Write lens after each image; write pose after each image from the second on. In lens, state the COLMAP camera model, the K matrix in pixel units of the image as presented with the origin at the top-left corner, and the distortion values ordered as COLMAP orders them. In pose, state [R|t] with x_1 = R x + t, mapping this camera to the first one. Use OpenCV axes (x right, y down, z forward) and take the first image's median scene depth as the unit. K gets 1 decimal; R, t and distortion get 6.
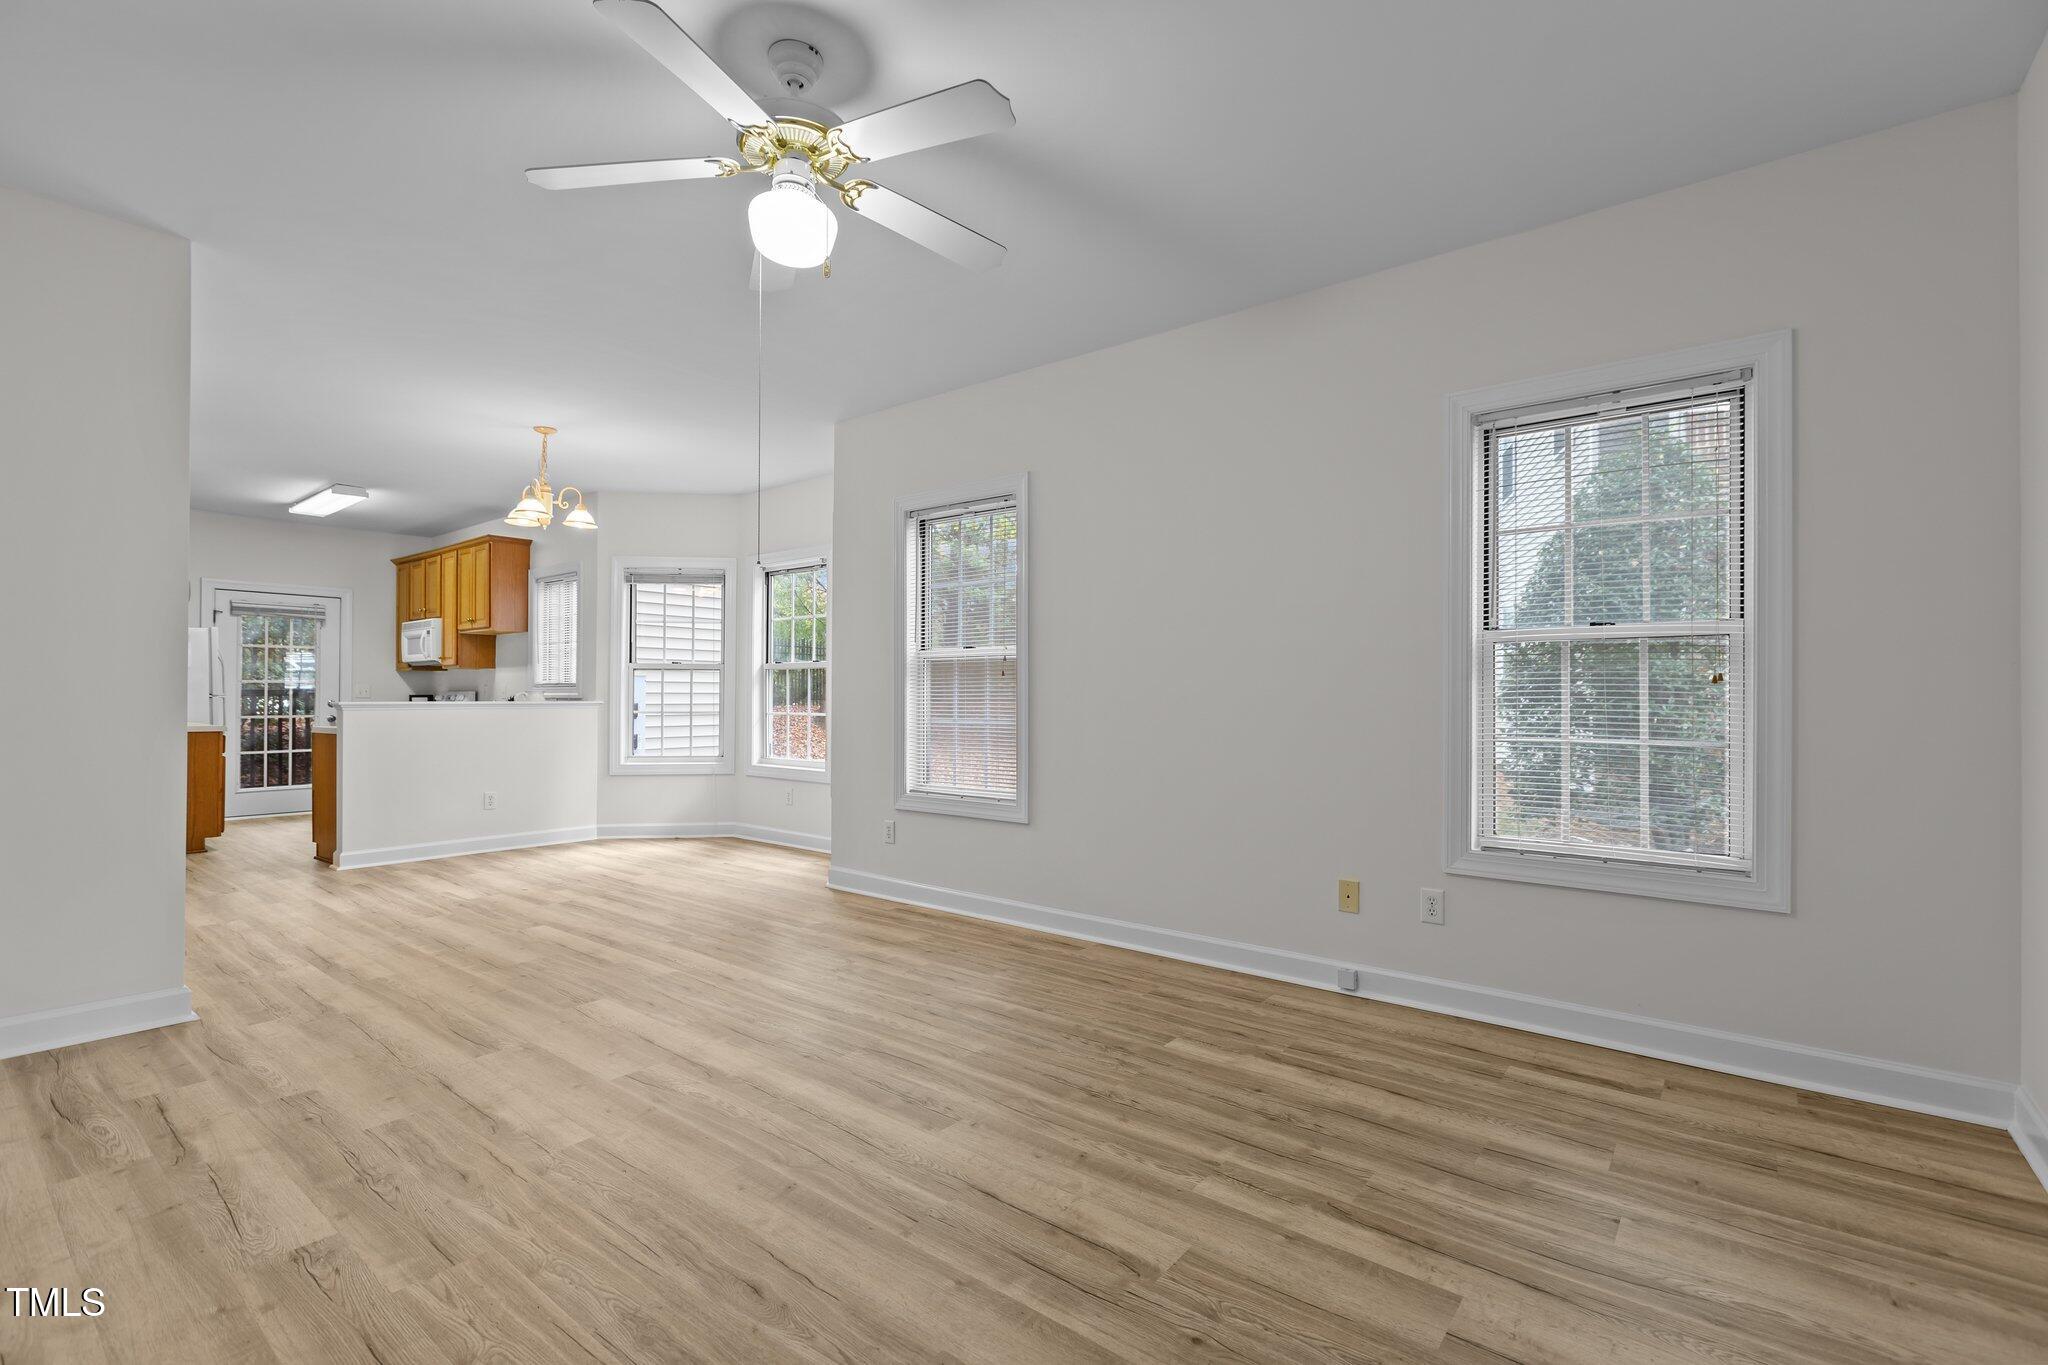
lens RADIAL K [[915.4, 0, 1028.9], [0, 915.4, 693.8], [0, 0, 1]] dist [0.005152, -0.001736]
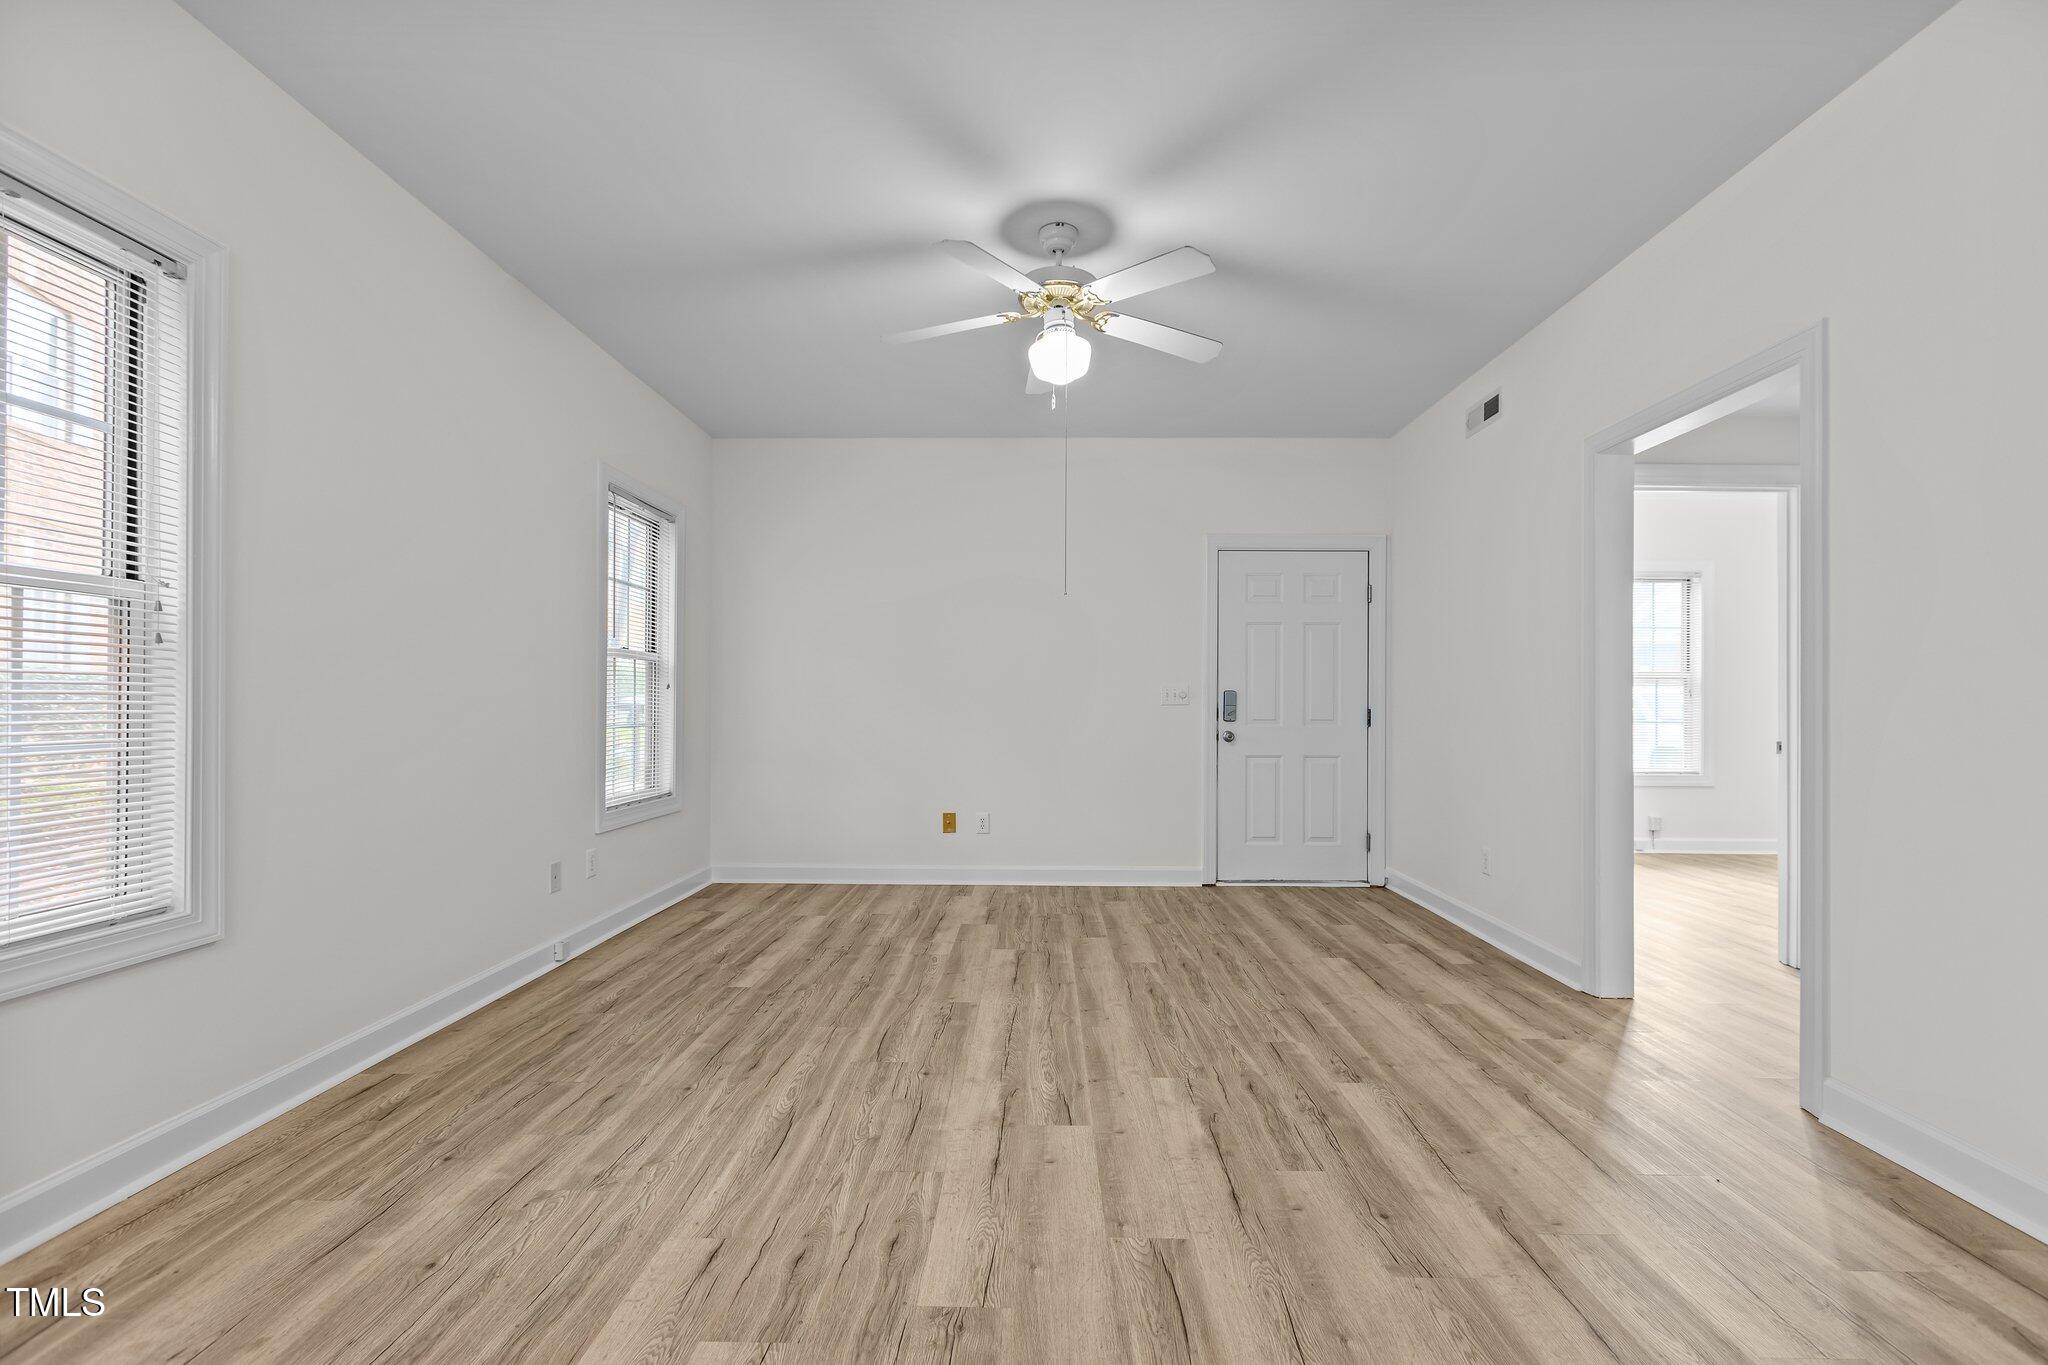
lens RADIAL K [[915.4, 0, 1020.3], [0, 915.4, 697.6], [0, 0, 1]] dist [0.005152, -0.001736]
pose [[-0.603112, 0.001537, 0.797655, -0.831431], [-0.008187, 0.999934, -0.008118, 0.009754], [-0.797615, -0.011426, -0.603059, 1.175314]]
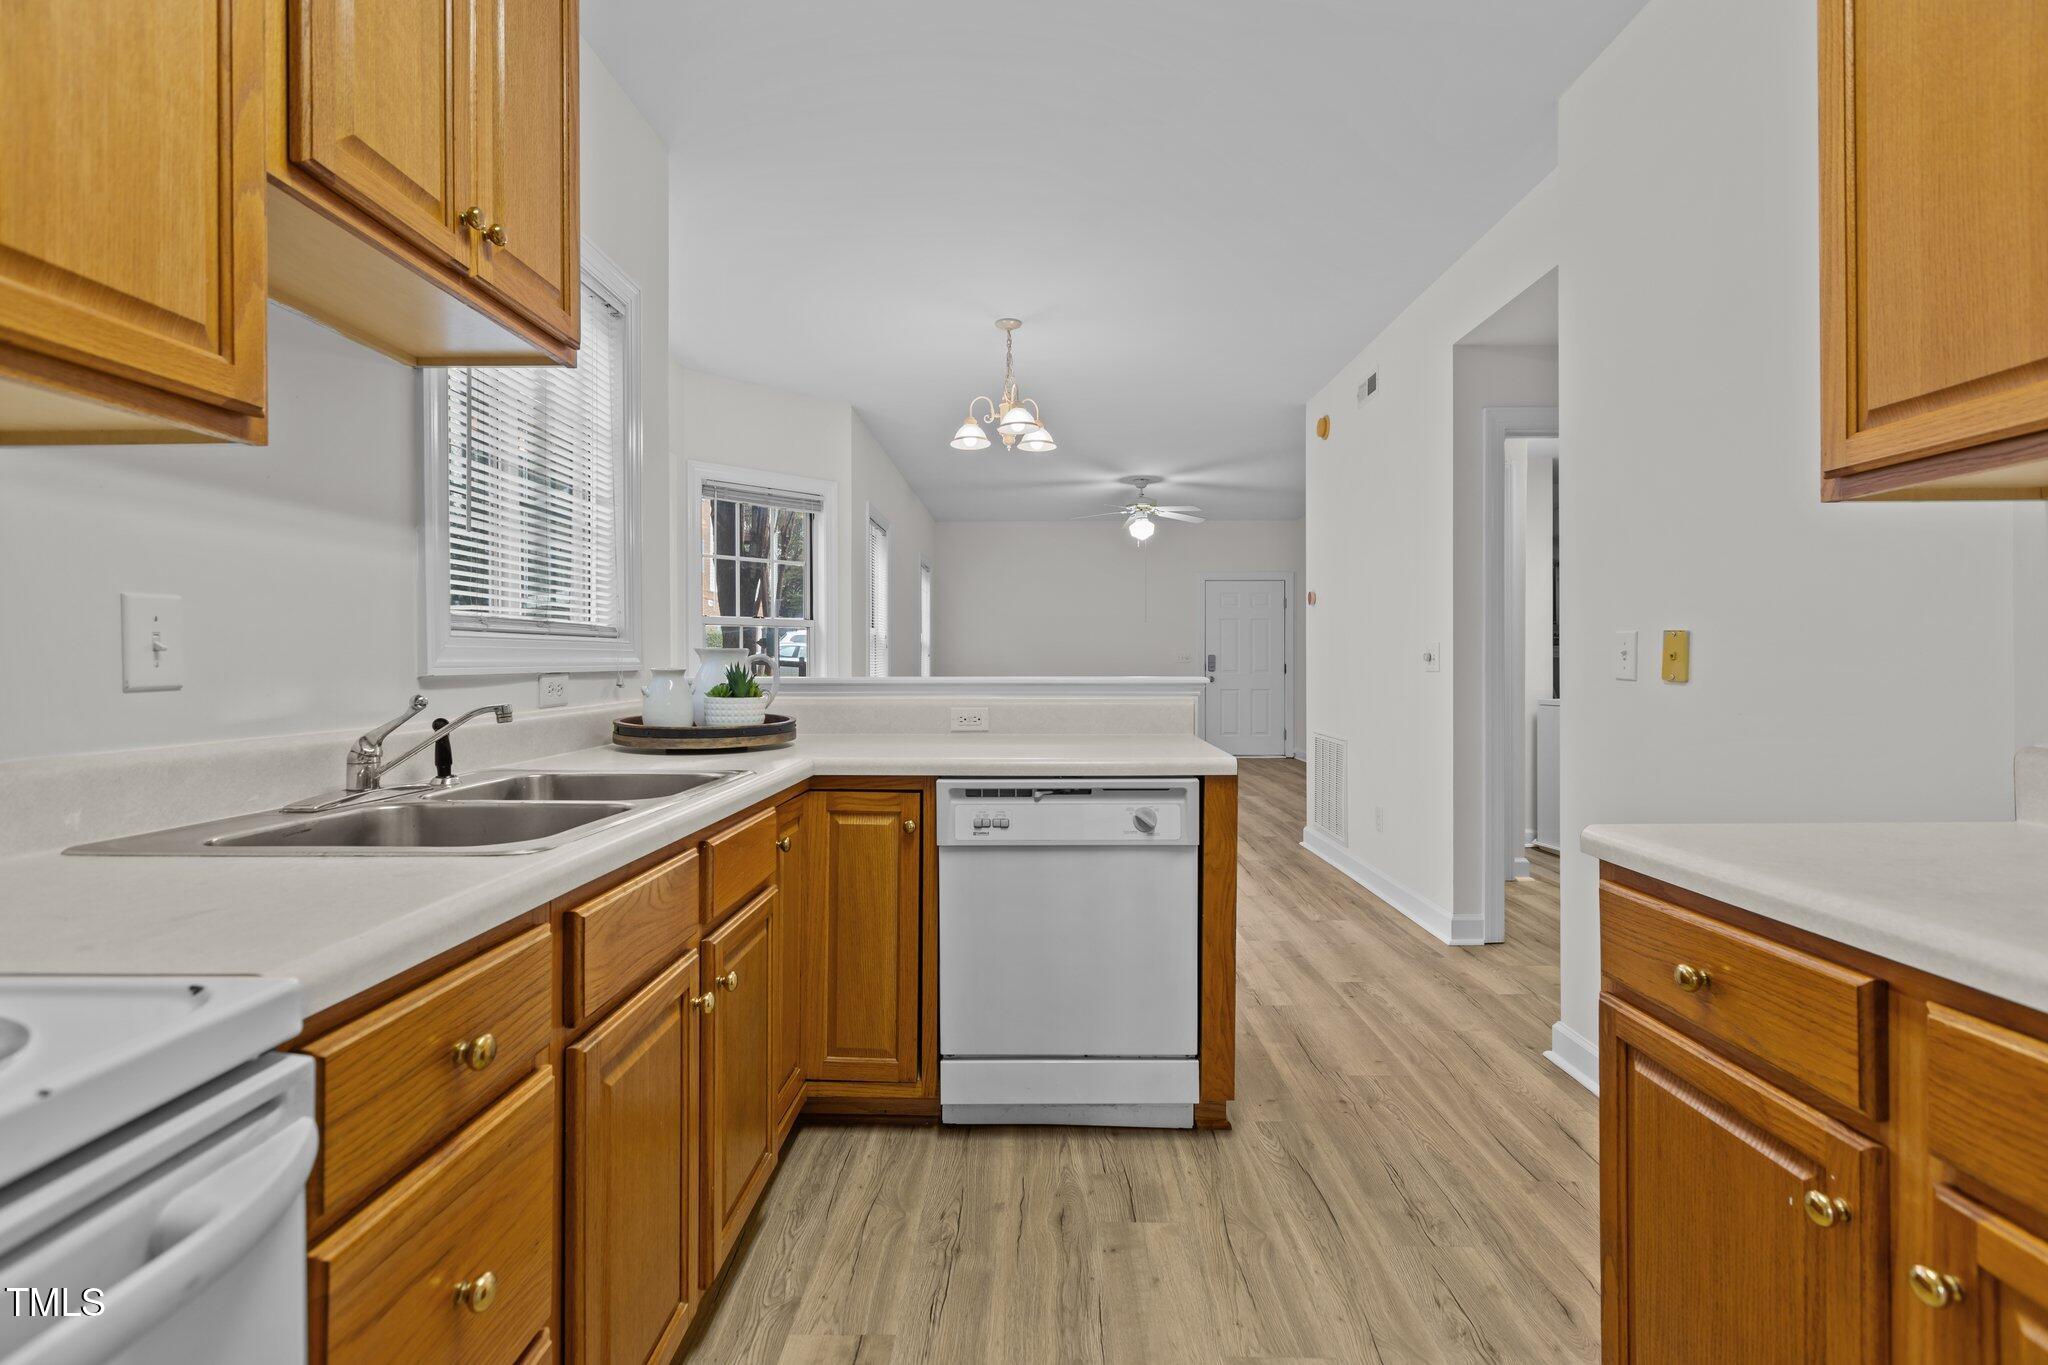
lens RADIAL K [[915.4, 0, 1032.1], [0, 915.4, 658.2], [0, 0, 1]] dist [0.005152, -0.001736]
pose [[-0.619132, 0.001240, 0.785286, -1.742147], [-0.002367, 0.999991, -0.003445, 0.002180], [-0.785284, -0.003992, -0.619123, 2.211491]]
